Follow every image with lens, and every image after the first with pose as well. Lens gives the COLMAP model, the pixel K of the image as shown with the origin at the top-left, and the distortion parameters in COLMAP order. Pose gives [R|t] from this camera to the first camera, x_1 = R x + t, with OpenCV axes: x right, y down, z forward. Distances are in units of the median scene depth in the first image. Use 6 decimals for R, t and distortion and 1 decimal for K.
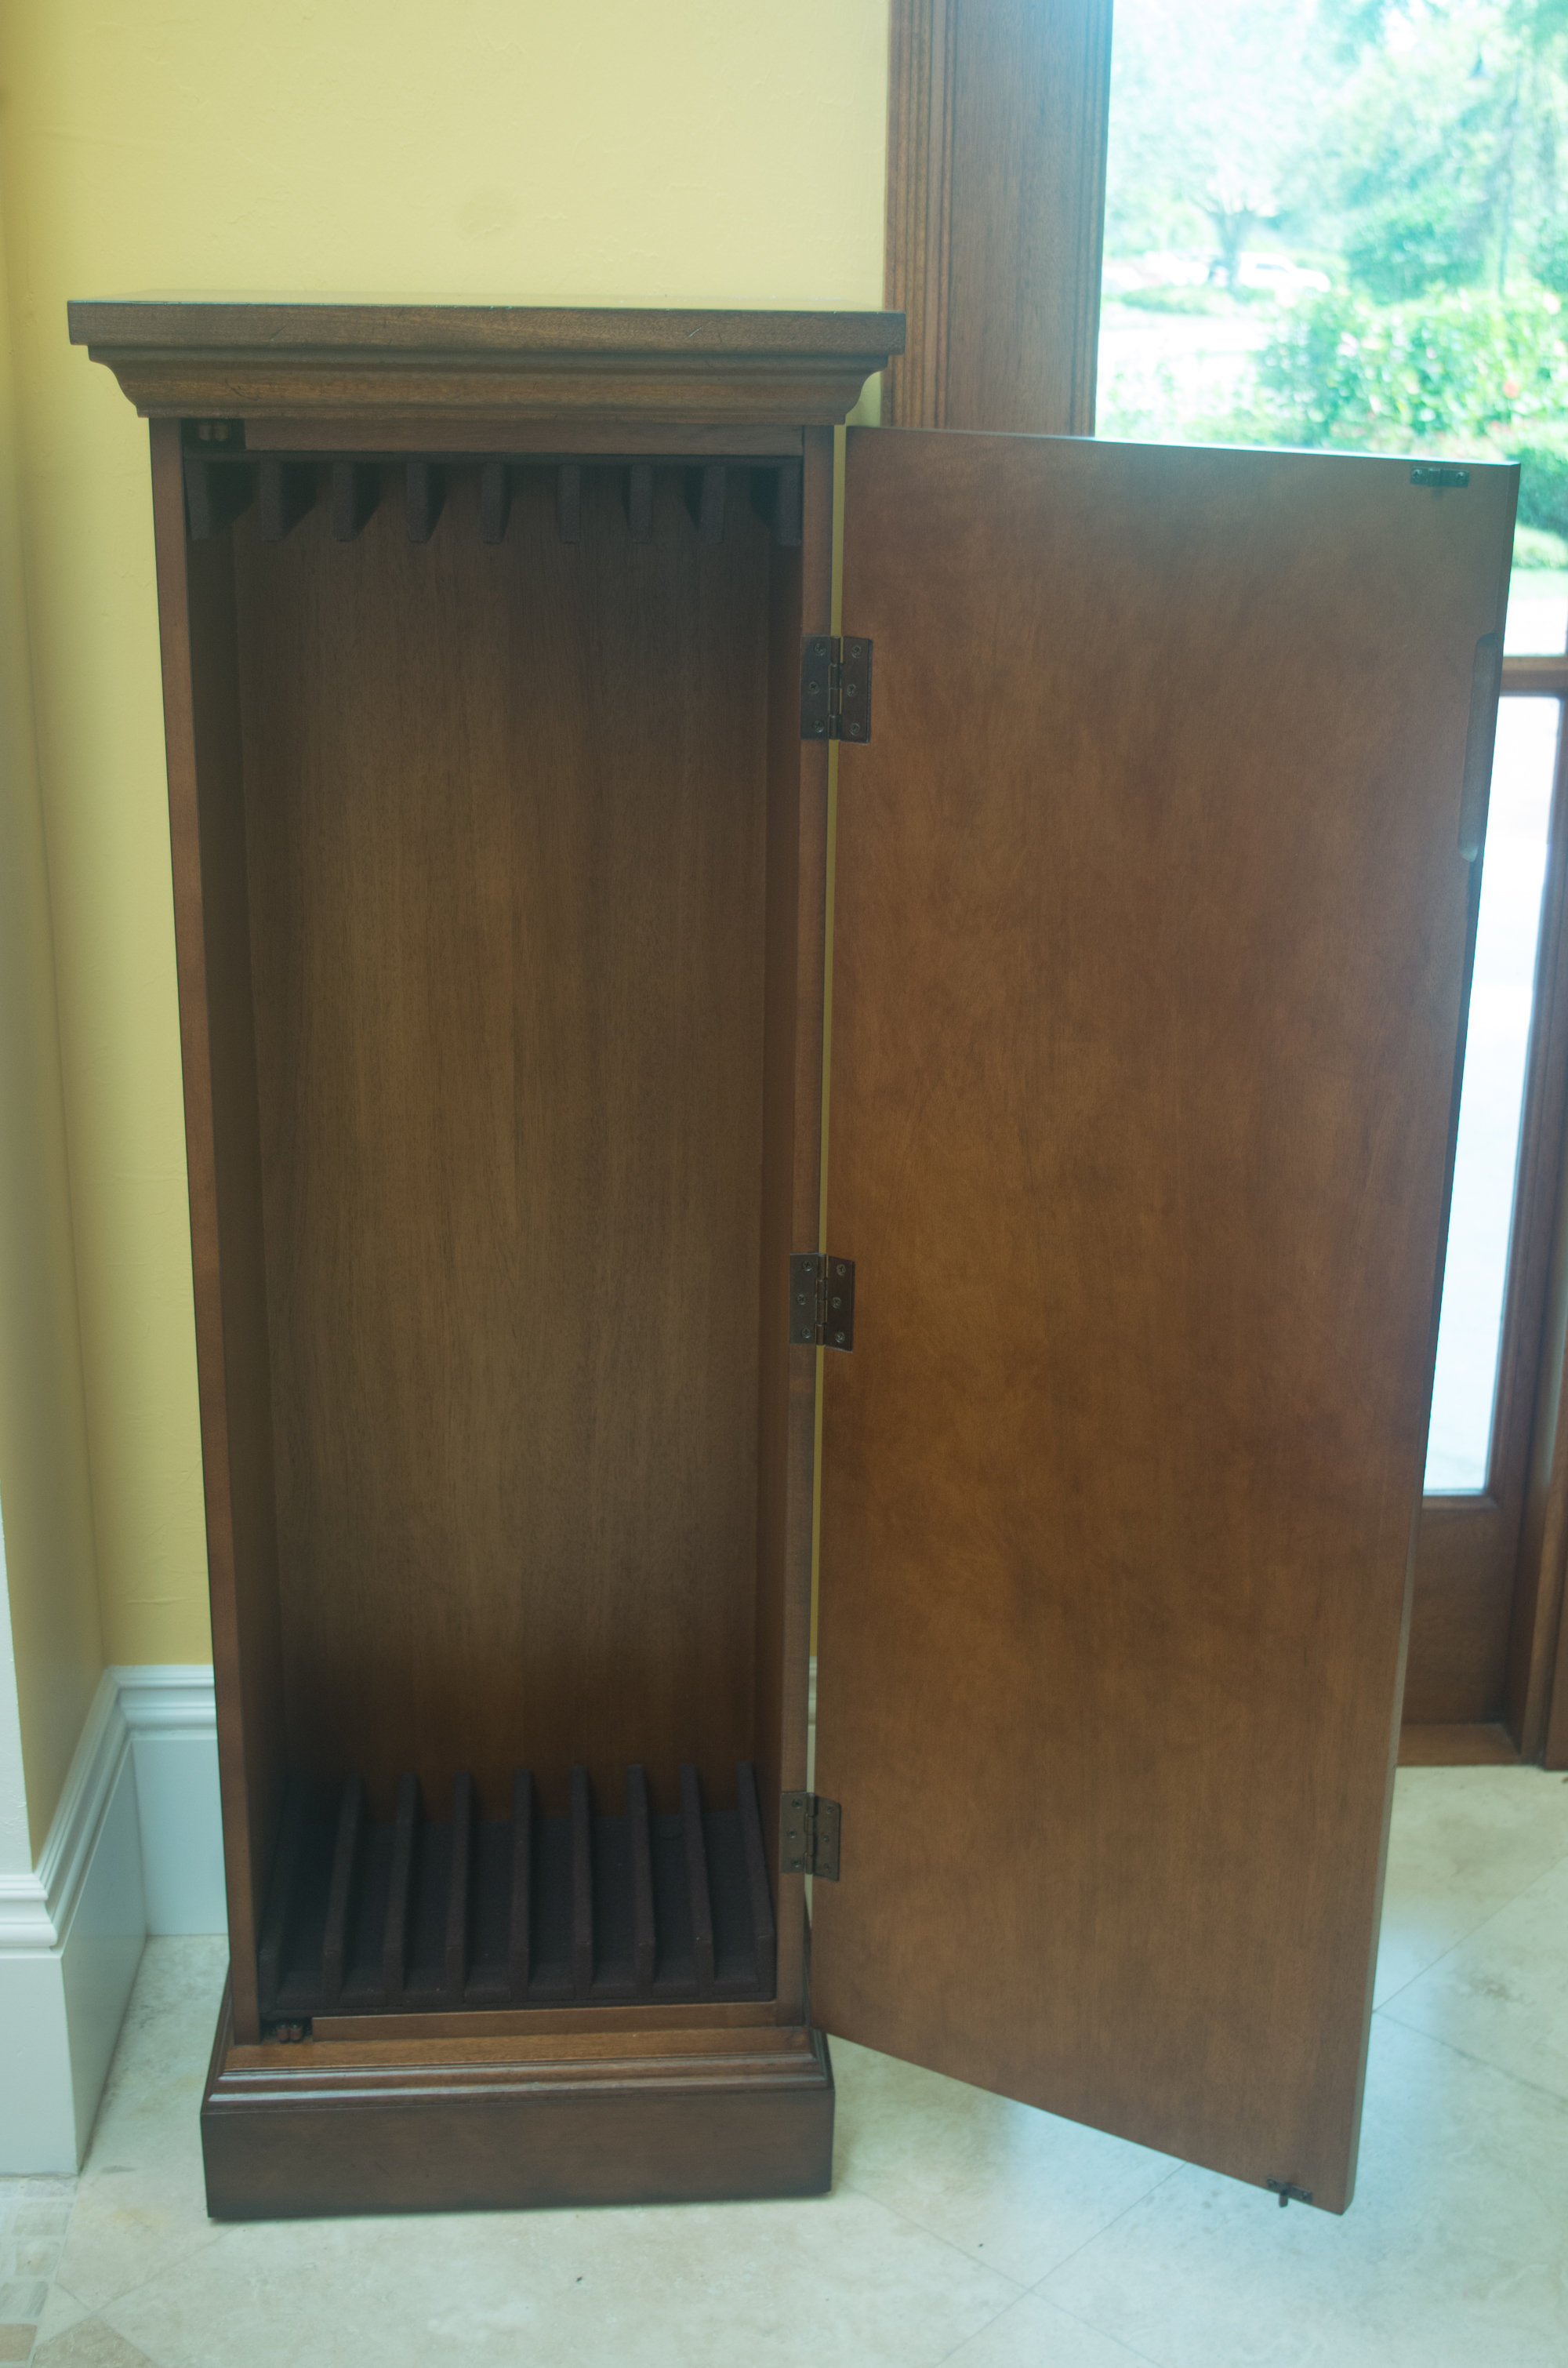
lens RADIAL K [[2910.4, 0, 784.0], [0, 2910.4, 1184.0], [0, 0, 1]] dist [-0.018499, 0.002548]
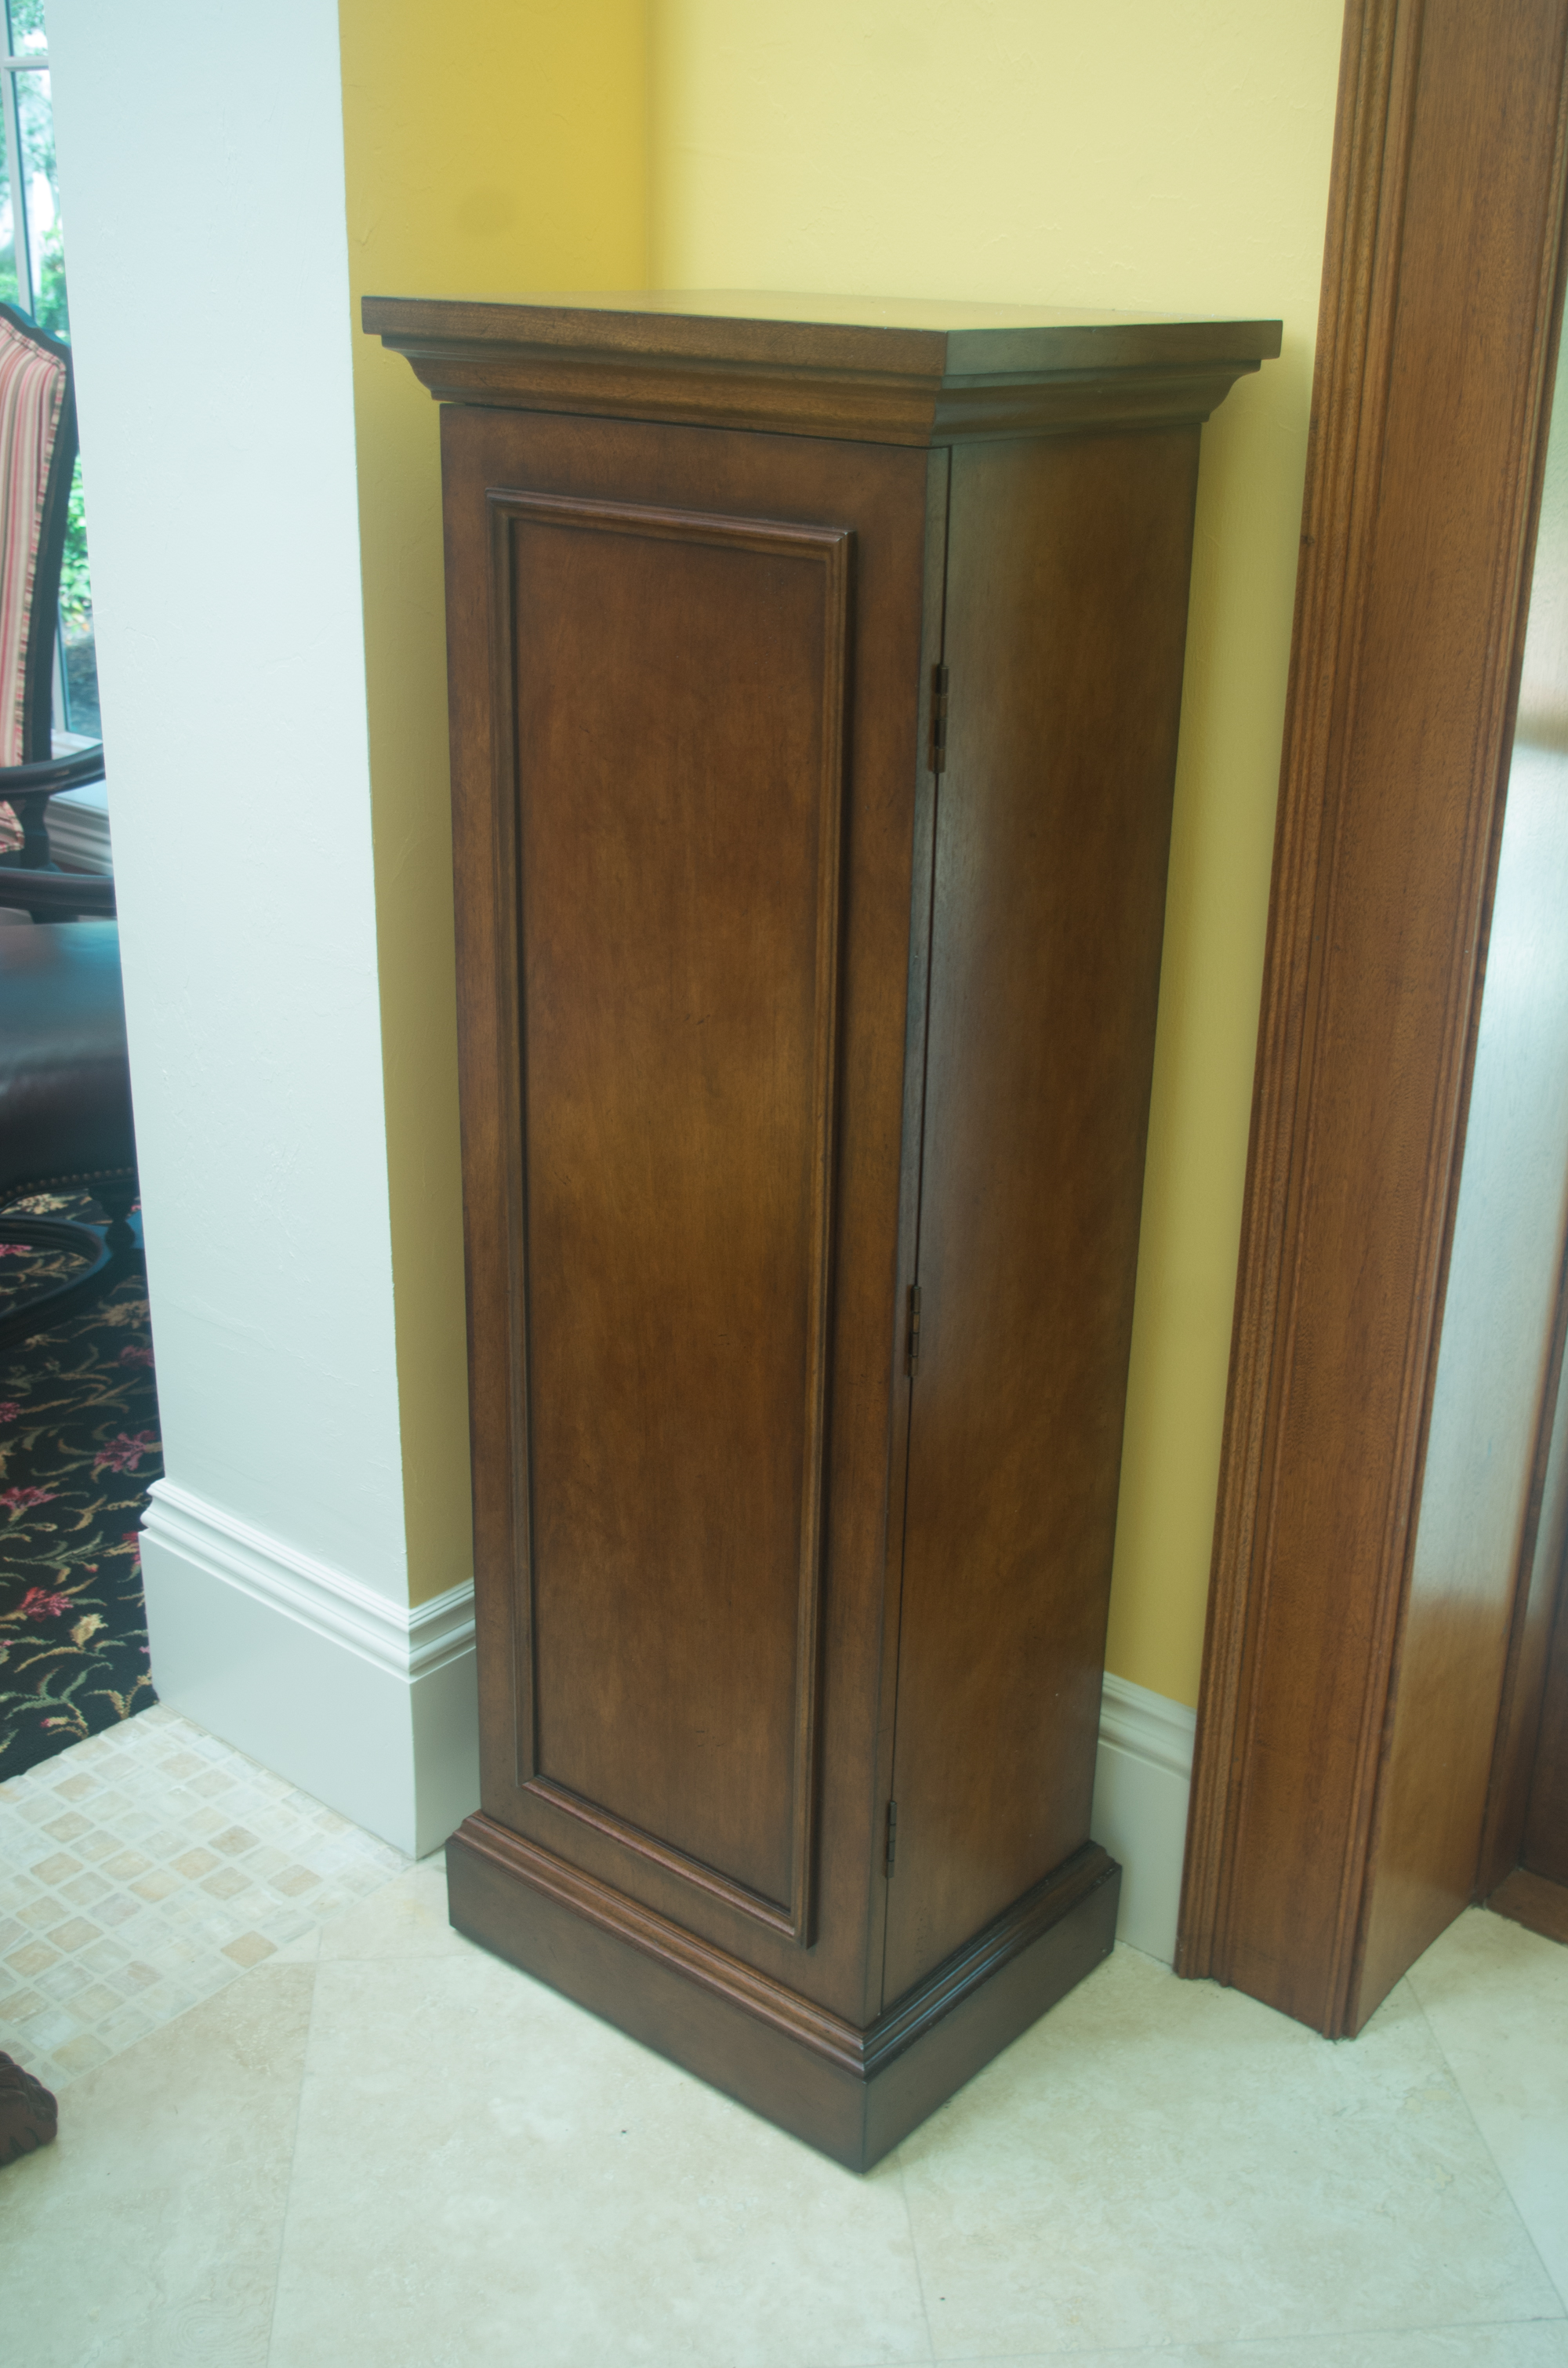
lens RADIAL K [[2536.7, 0, 784.0], [0, 2536.7, 1184.0], [0, 0, 1]] dist [-0.004938, -0.004069]
pose [[0.736669, 0.246392, -0.629769, 0.493620], [-0.222875, 0.967692, 0.117894, -0.096062], [0.638471, 0.053511, 0.767784, 0.285510]]
